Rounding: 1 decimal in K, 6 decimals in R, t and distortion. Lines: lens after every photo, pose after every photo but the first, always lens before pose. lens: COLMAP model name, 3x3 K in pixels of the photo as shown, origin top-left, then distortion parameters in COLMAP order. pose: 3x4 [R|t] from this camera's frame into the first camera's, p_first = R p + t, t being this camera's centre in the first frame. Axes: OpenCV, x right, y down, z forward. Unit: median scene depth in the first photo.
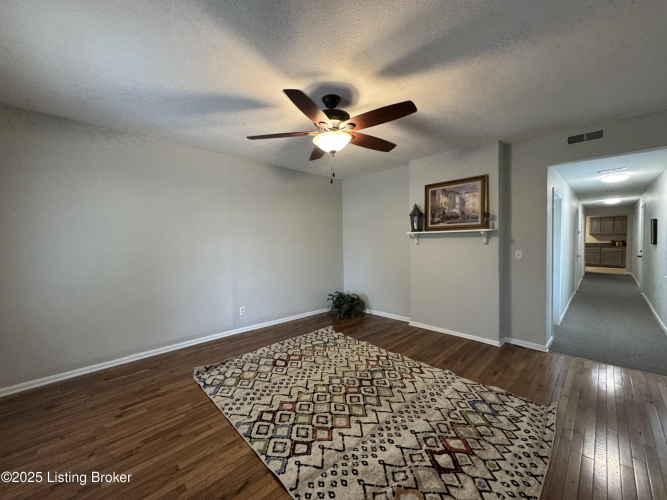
lens RADIAL K [[266.8, 0, 332.8], [0, 266.8, 249.5], [0, 0, 1]] dist [-0.005894, 0.000099]
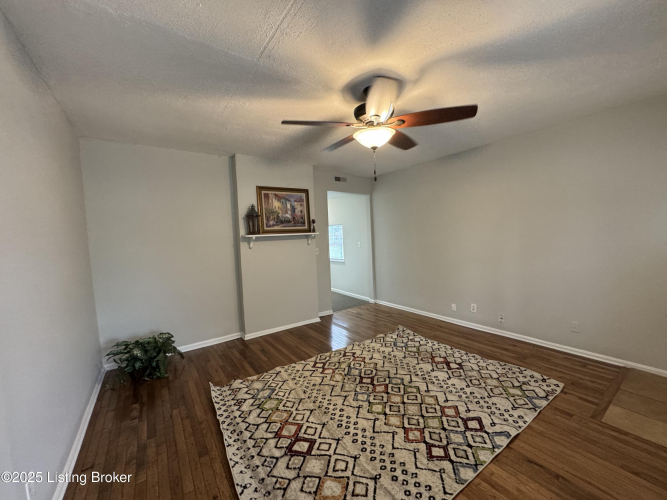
lens RADIAL K [[266.8, 0, 332.8], [0, 266.8, 249.5], [0, 0, 1]] dist [-0.005894, 0.000099]
pose [[0.166013, -0.046922, 0.985007, -0.767964], [0.067549, 0.997062, 0.036112, -0.041565], [-0.983807, 0.060541, 0.168695, 0.804054]]
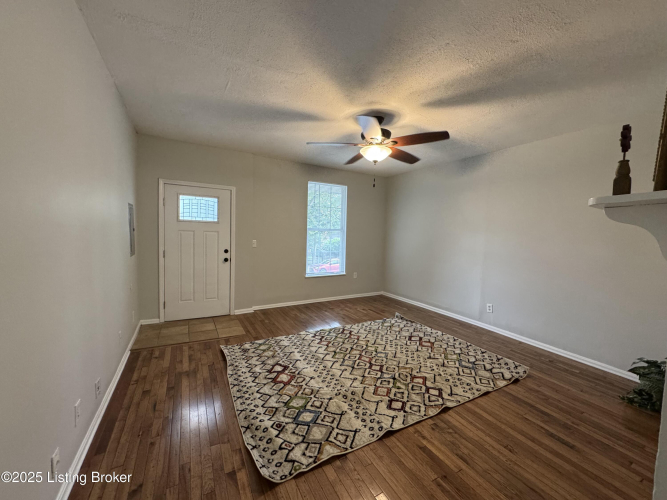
lens RADIAL K [[266.8, 0, 332.8], [0, 266.8, 249.5], [0, 0, 1]] dist [-0.005894, 0.000099]
pose [[-0.272240, 0.063544, -0.960129, 1.011407], [-0.062259, 0.994563, 0.083476, -0.039344], [0.960213, 0.082502, -0.266803, 0.938579]]
